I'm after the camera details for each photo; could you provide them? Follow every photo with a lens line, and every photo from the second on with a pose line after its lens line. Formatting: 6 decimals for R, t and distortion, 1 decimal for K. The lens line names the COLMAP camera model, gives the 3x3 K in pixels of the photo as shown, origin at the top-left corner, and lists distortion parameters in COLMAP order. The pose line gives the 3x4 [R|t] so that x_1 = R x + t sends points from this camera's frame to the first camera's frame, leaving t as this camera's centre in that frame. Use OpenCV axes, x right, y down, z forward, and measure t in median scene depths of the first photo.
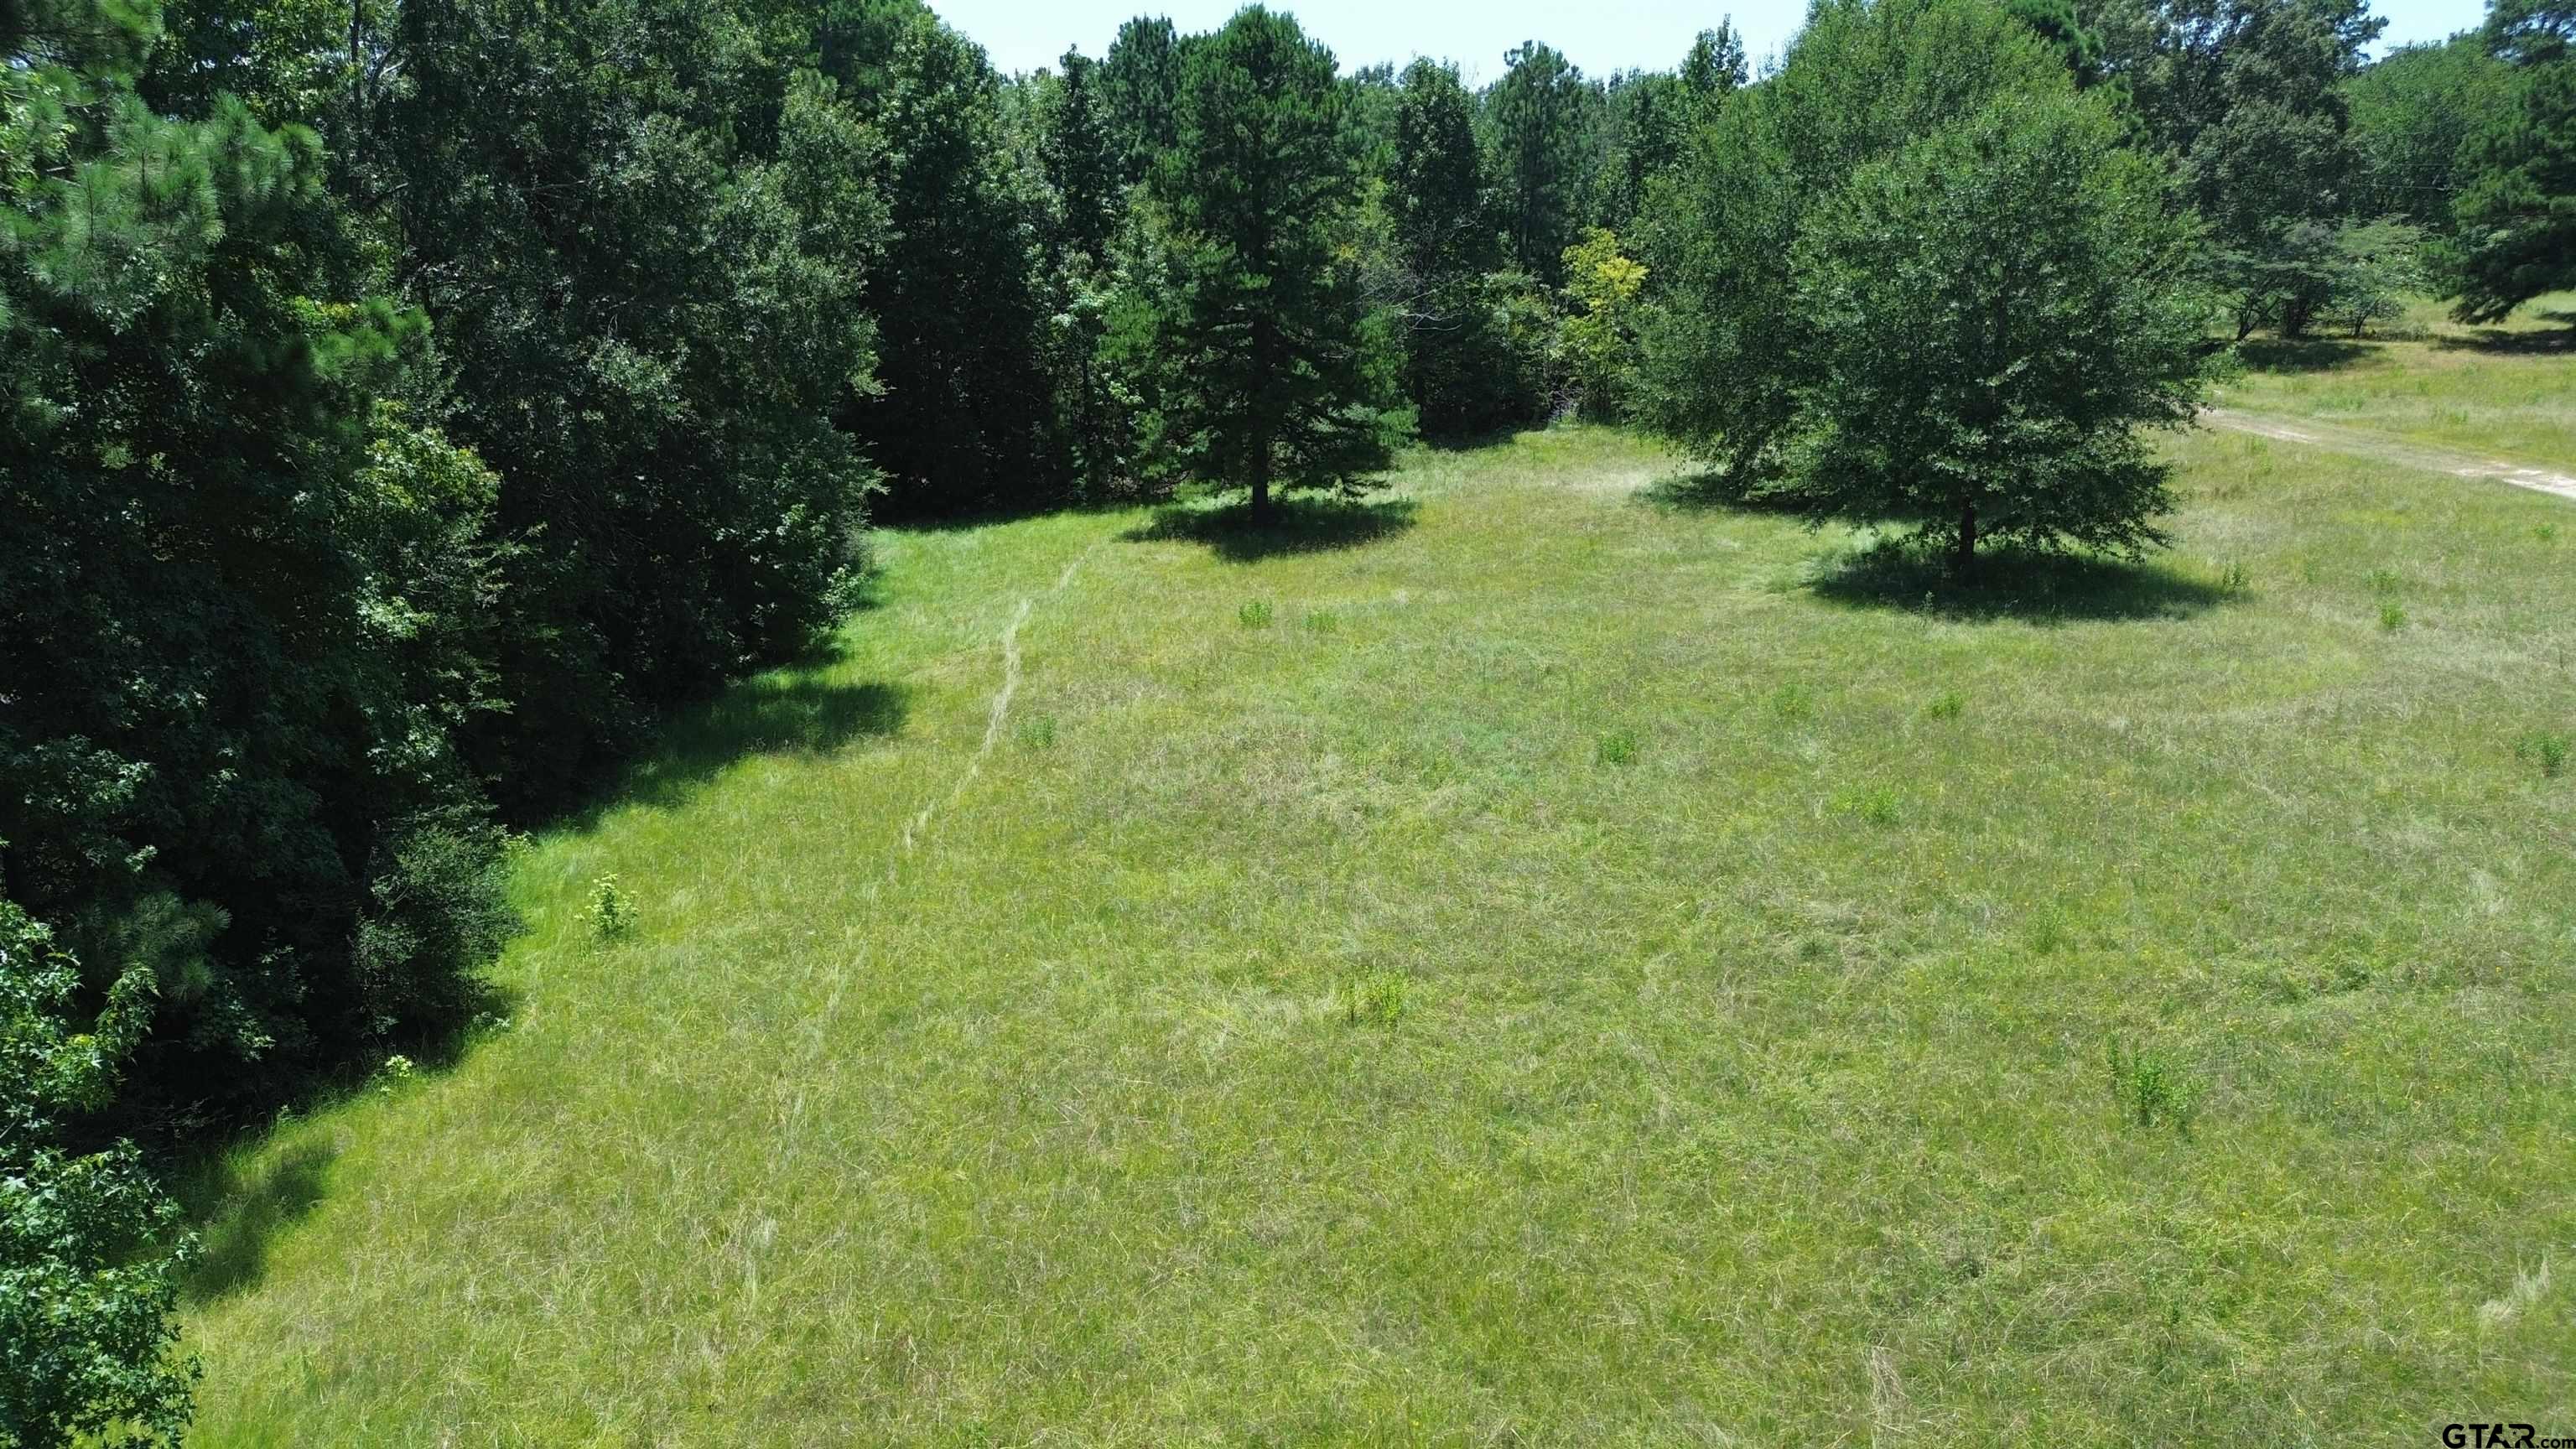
lens RADIAL K [[1858.8, 0, 1288.4], [0, 1858.8, 809.0], [0, 0, 1]] dist [0.041768, -0.039856]
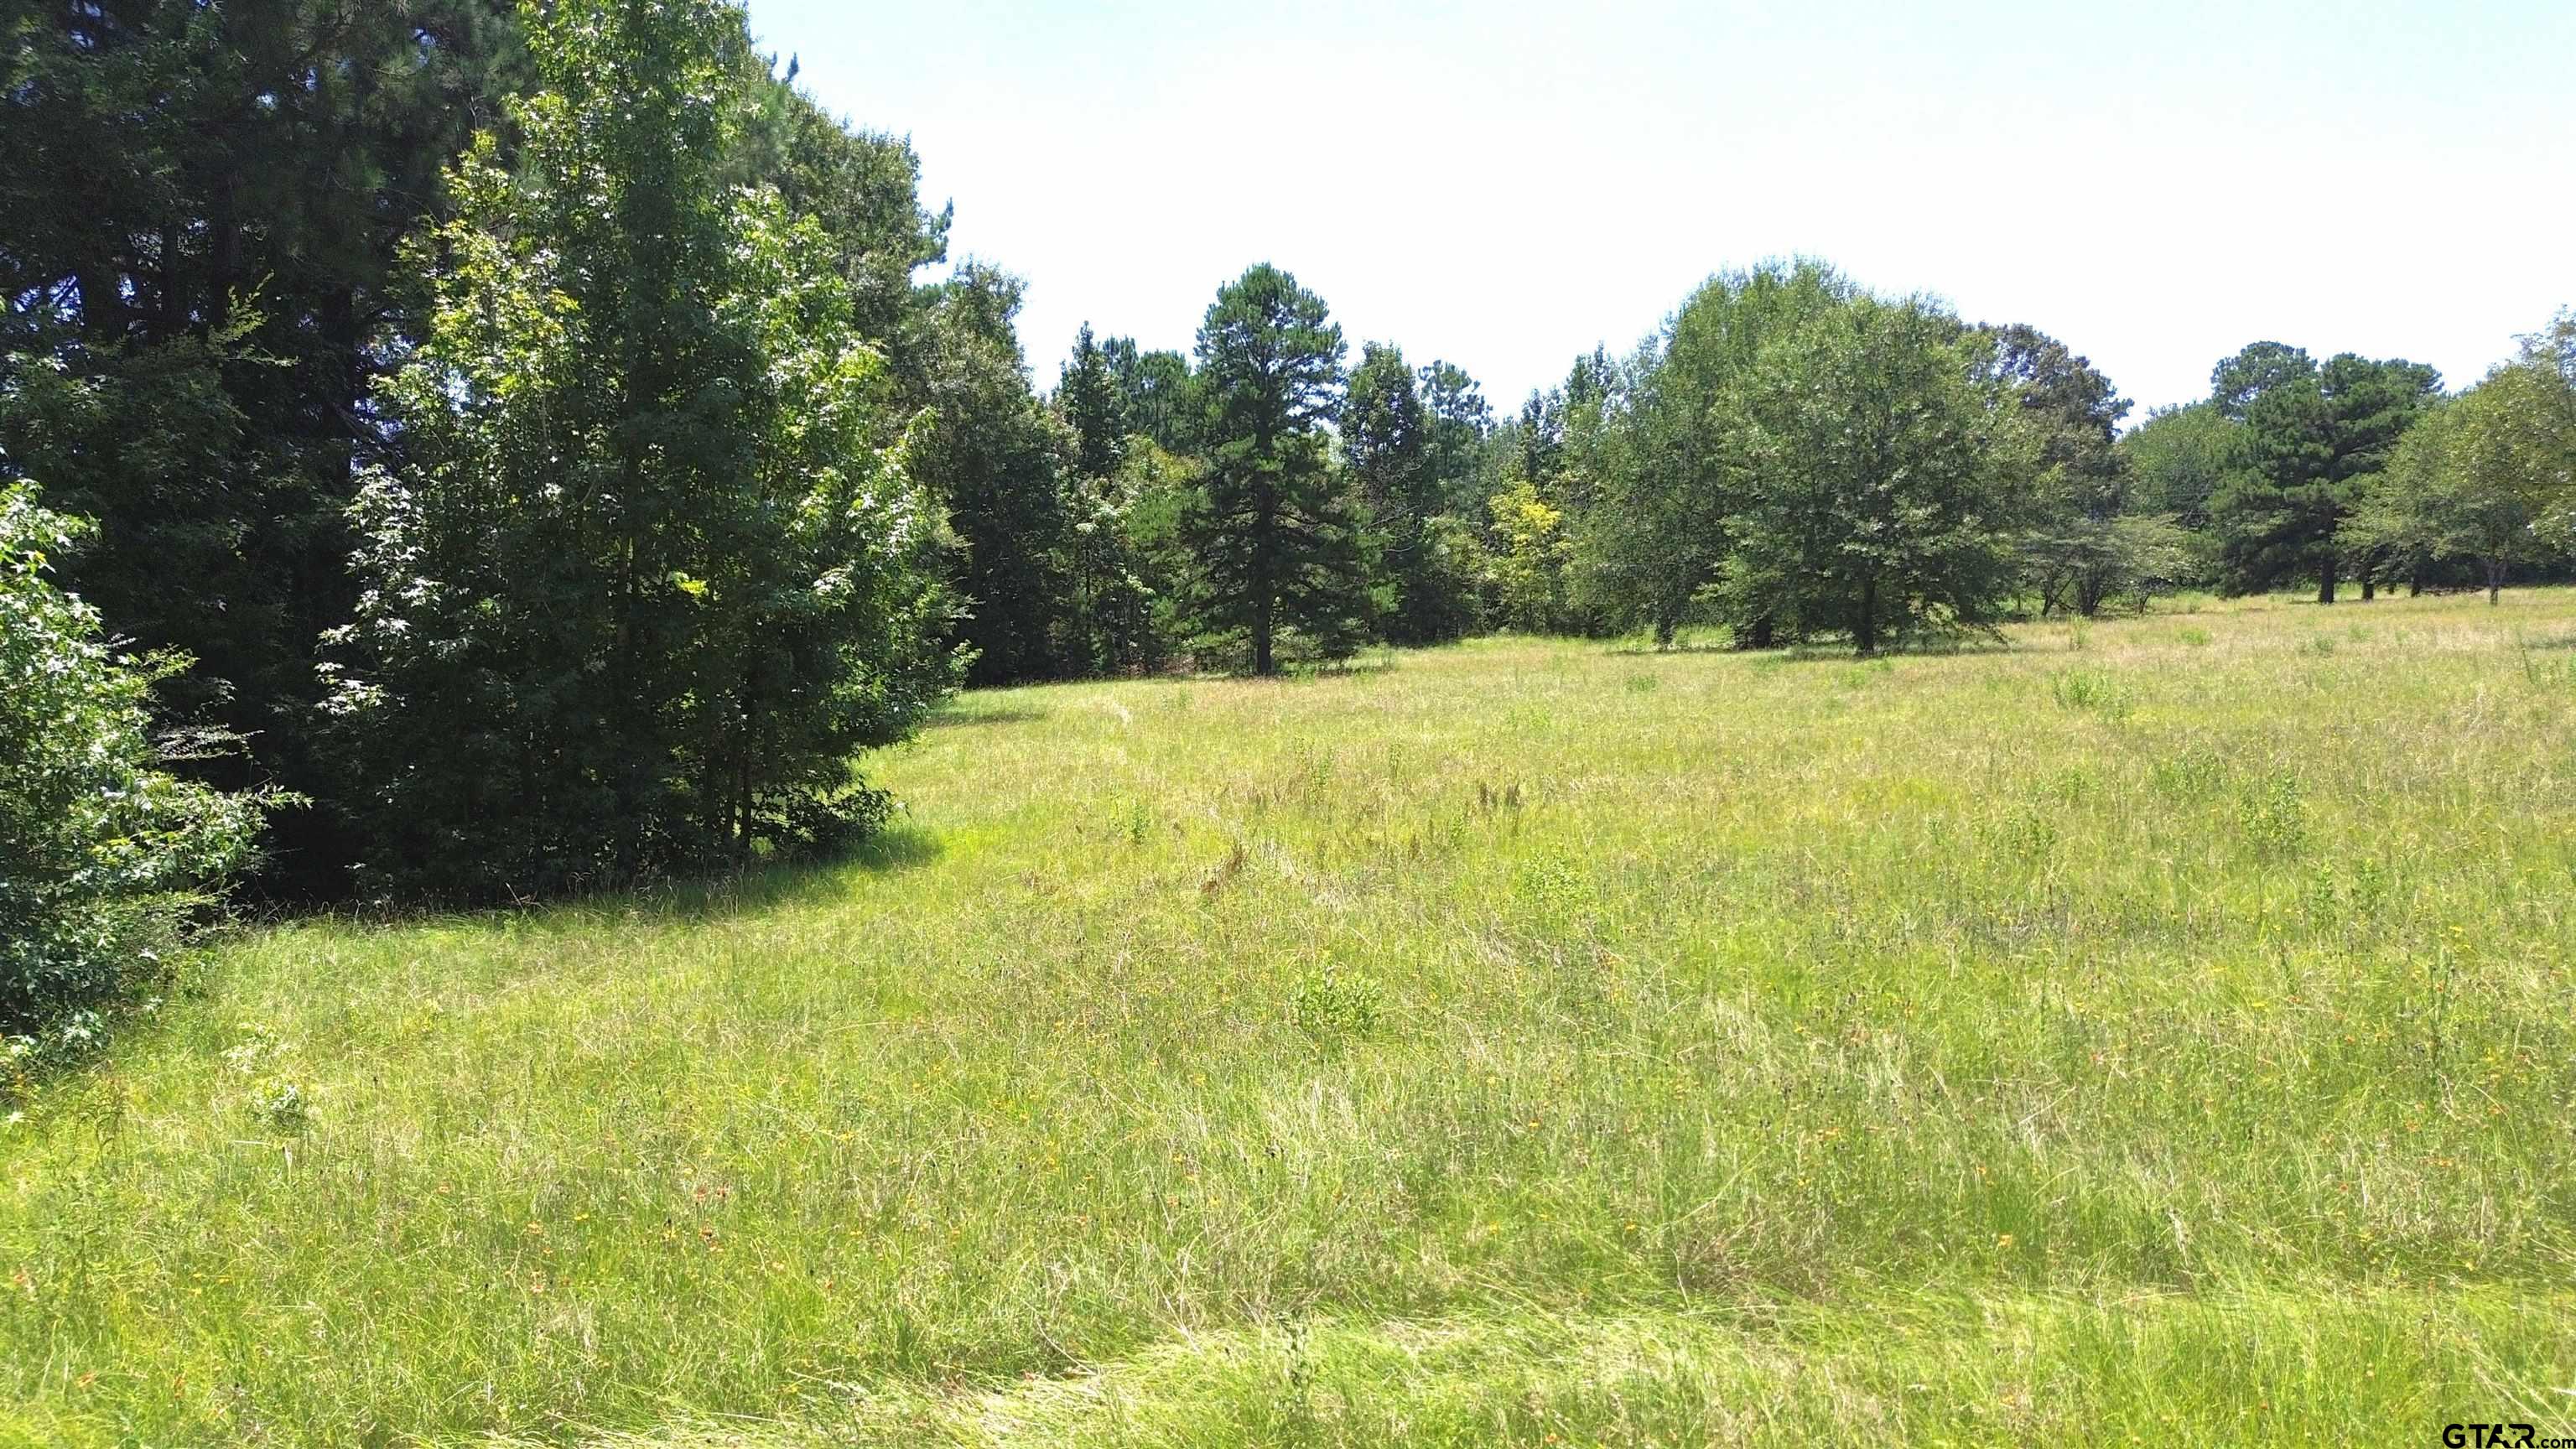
lens RADIAL K [[1939.2, 0, 1274.8], [0, 1939.2, 803.6], [0, 0, 1]] dist [0.067512, -0.074933]
pose [[0.996072, -0.005582, 0.088369, -0.107929], [0.026861, 0.970030, -0.241497, 0.198892], [-0.084372, 0.242922, 0.966370, -0.145281]]
